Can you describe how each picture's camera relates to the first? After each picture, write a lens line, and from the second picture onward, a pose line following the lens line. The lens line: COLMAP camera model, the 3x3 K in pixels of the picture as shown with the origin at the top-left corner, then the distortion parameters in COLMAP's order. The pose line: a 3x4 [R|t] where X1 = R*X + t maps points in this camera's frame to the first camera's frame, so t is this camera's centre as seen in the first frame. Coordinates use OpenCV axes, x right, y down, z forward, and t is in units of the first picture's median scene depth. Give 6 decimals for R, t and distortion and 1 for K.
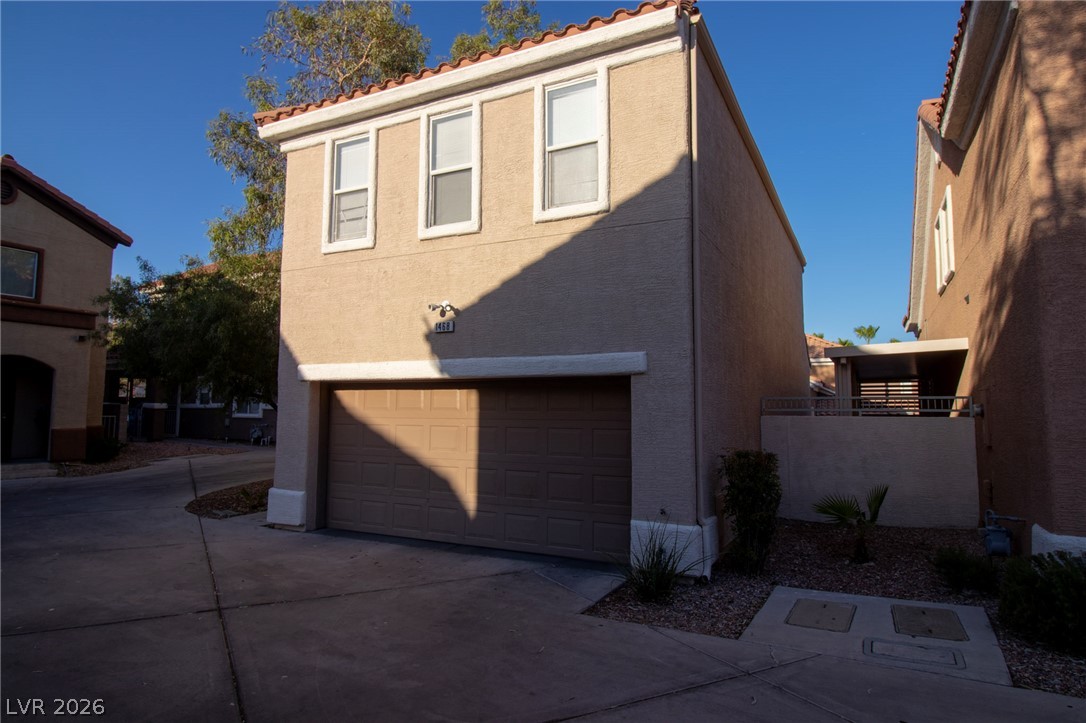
lens RADIAL K [[614.7, 0, 519.2], [0, 614.7, 356.4], [0, 0, 1]] dist [0.000188, -0.009259]
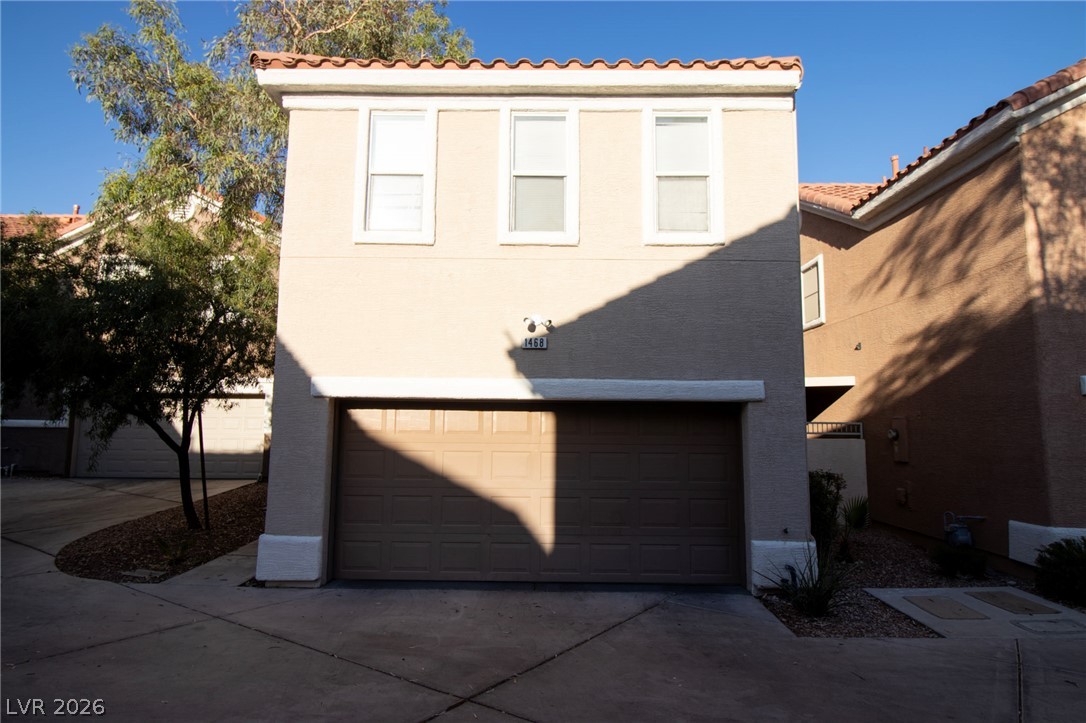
lens RADIAL K [[614.7, 0, 519.2], [0, 614.7, 356.4], [0, 0, 1]] dist [0.000188, -0.009259]
pose [[0.896892, 0.054639, 0.438862, -0.586738], [-0.042920, 0.998408, -0.036588, 0.006634], [-0.440163, 0.013980, 0.897809, 0.205780]]
